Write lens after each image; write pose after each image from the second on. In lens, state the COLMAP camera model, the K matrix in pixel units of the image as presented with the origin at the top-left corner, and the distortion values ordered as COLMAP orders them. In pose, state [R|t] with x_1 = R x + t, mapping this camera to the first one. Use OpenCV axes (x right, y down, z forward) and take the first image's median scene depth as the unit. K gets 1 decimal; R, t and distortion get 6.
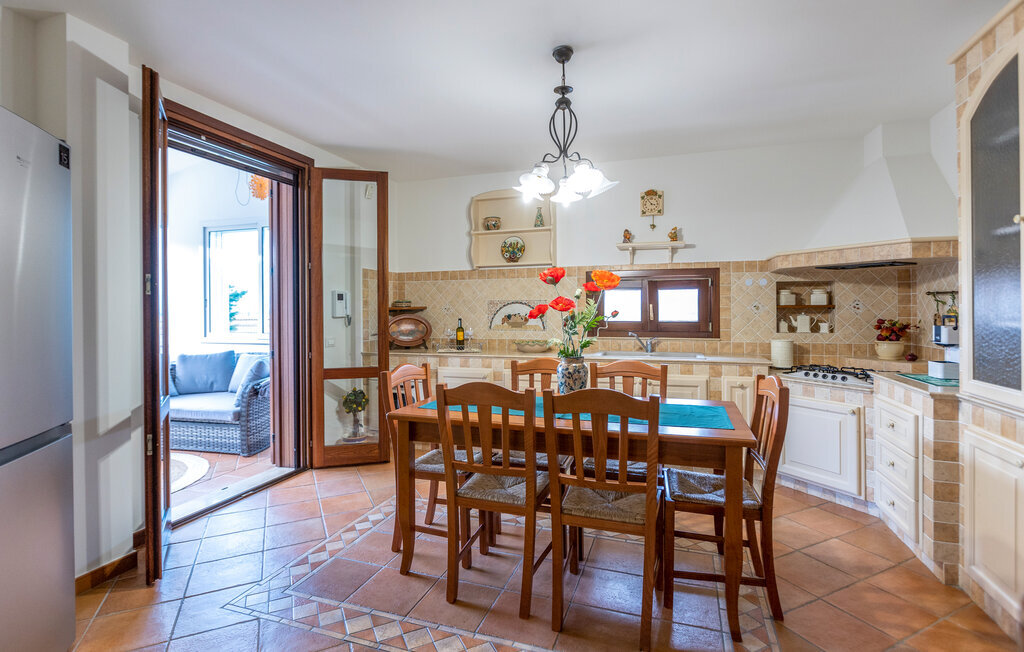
lens RADIAL K [[474.6, 0, 518.1], [0, 474.6, 304.9], [0, 0, 1]] dist [-0.004465, -0.000952]
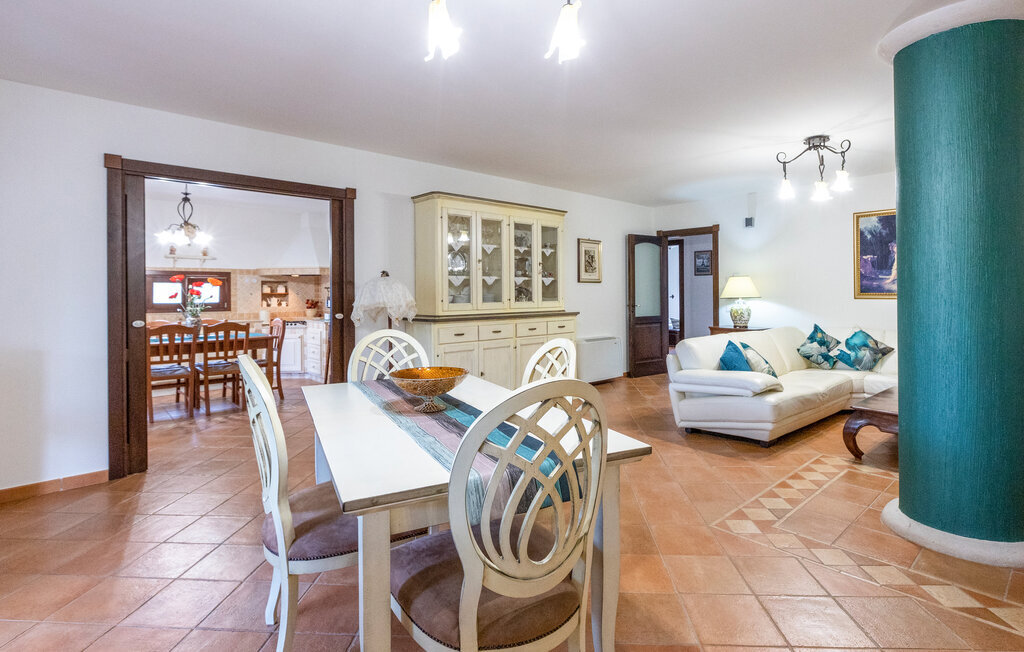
lens RADIAL K [[512.7, 0, 513.8], [0, 512.7, 295.0], [0, 0, 1]] dist [0.003203, -0.000140]
pose [[0.492405, -0.003372, 0.870360, -0.766542], [-0.000677, 0.999991, 0.004257, -0.000454], [-0.870366, -0.002685, 0.492398, -0.922615]]
